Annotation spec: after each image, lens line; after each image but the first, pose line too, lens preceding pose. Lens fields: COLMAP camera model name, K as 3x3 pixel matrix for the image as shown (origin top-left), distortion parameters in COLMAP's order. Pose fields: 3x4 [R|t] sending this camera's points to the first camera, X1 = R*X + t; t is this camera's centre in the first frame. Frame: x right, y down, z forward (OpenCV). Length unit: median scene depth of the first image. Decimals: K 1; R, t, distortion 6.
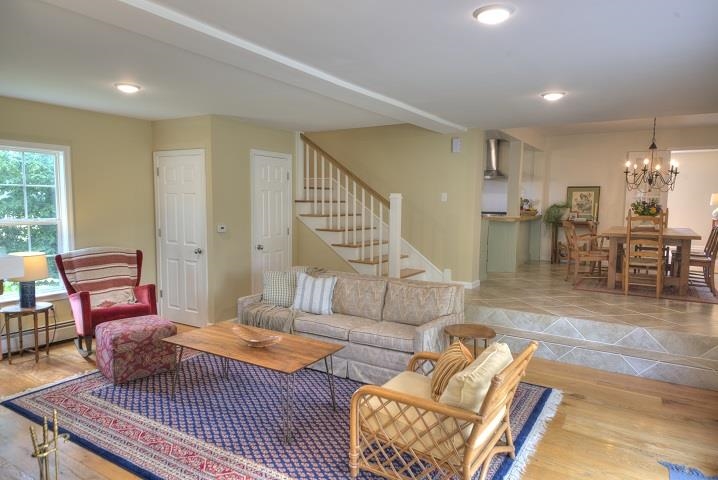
lens RADIAL K [[461.3, 0, 360.1], [0, 461.3, 238.4], [0, 0, 1]] dist [0.082155, -0.051944]
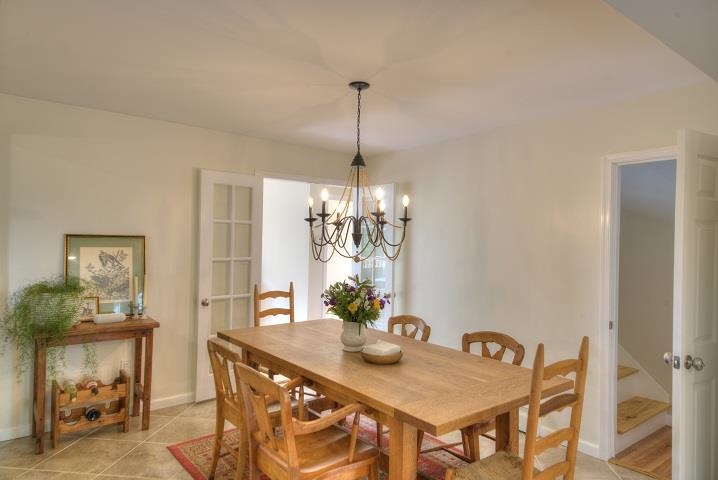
lens RADIAL K [[461.3, 0, 360.1], [0, 461.3, 238.4], [0, 0, 1]] dist [0.082155, -0.051944]
pose [[0.325330, -0.000702, 0.945600, 0.205088], [0.062214, 0.997849, -0.020663, -0.112795], [-0.943552, 0.065552, 0.324674, 0.863099]]
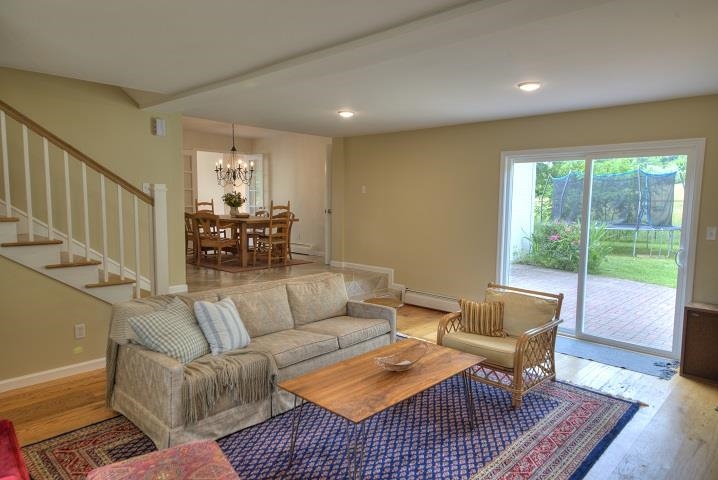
lens RADIAL K [[461.3, 0, 360.1], [0, 461.3, 238.4], [0, 0, 1]] dist [0.082155, -0.051944]
pose [[0.196591, -0.097073, 0.975668, -0.522187], [0.075318, 0.993642, 0.083686, -0.040176], [-0.977588, 0.057033, 0.202652, 0.447207]]
